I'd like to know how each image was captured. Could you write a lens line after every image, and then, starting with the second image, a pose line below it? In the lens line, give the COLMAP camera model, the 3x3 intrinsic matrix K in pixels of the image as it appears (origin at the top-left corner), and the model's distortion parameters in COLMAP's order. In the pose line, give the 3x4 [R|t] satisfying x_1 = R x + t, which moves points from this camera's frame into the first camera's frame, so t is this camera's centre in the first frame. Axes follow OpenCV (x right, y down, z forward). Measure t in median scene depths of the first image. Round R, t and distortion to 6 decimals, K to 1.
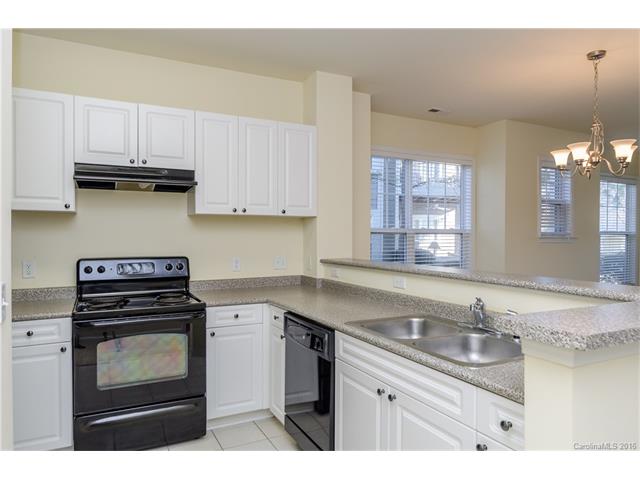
lens RADIAL K [[431.0, 0, 313.7], [0, 431.0, 235.7], [0, 0, 1]] dist [0.004828, 0.003877]
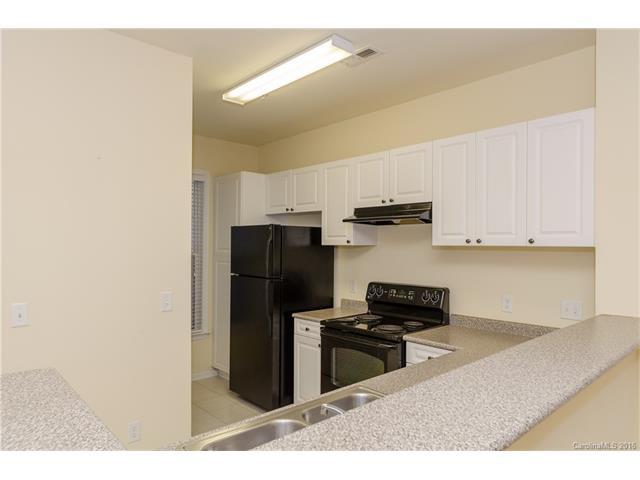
lens RADIAL K [[431.0, 0, 318.4], [0, 431.0, 241.8], [0, 0, 1]] dist [0.004828, 0.003877]
pose [[0.267866, -0.005646, -0.963440, 0.106975], [-0.012337, 0.999881, -0.009290, -0.008299], [0.963377, 0.014375, 0.267764, 0.085451]]
